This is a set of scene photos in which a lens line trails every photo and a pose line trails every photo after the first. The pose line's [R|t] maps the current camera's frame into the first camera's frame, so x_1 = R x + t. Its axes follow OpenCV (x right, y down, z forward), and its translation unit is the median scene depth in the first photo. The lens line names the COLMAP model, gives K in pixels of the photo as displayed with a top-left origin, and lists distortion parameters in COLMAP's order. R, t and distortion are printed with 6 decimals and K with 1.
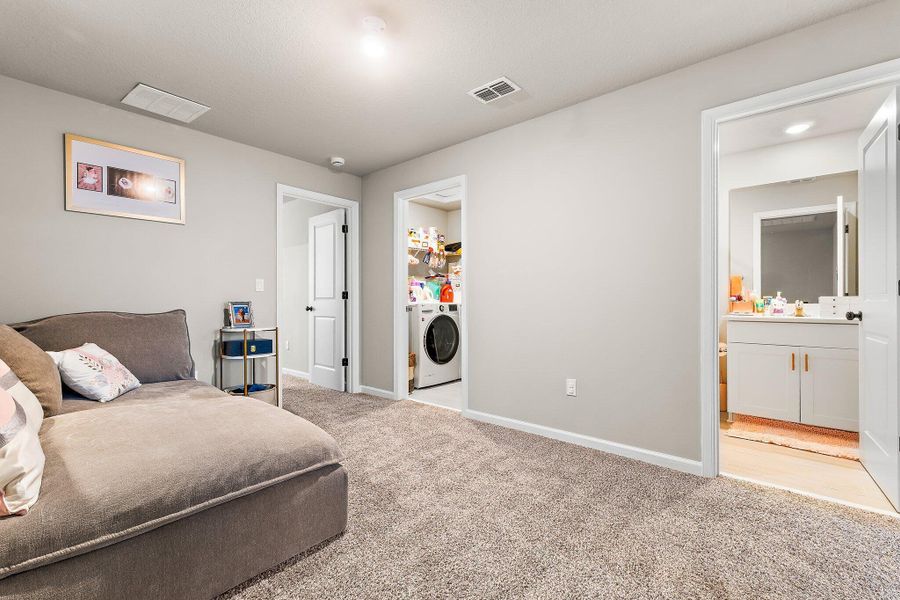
lens RADIAL K [[399.6, 0, 459.9], [0, 399.6, 300.8], [0, 0, 1]] dist [0.003102, -0.000761]
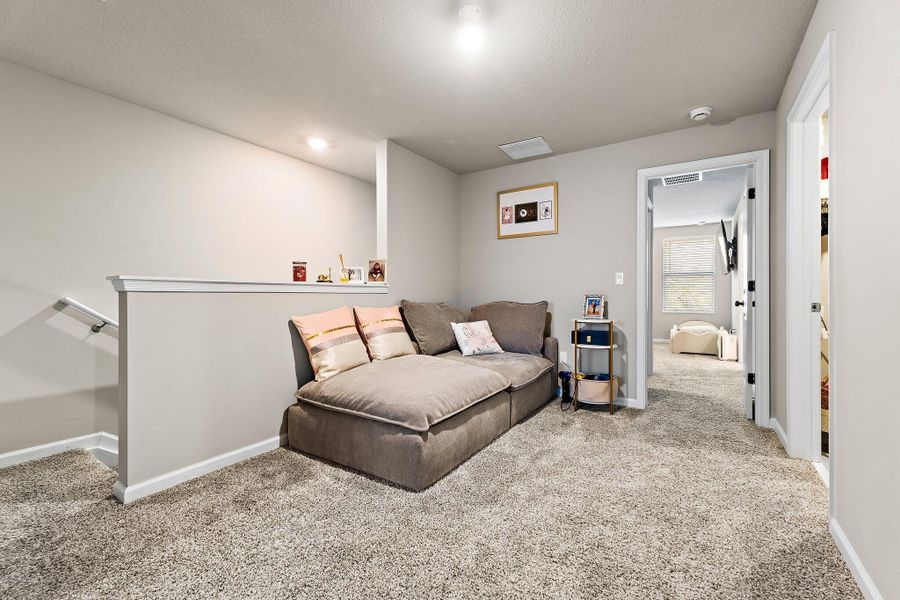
lens RADIAL K [[386.6, 0, 459.4], [0, 386.6, 296.3], [0, 0, 1]] dist [0.005812, 0.000449]
pose [[0.117472, 0.006187, -0.993057, 0.536246], [0.005223, 0.999963, 0.006847, -0.003689], [0.993062, -0.005991, 0.117436, 0.618934]]
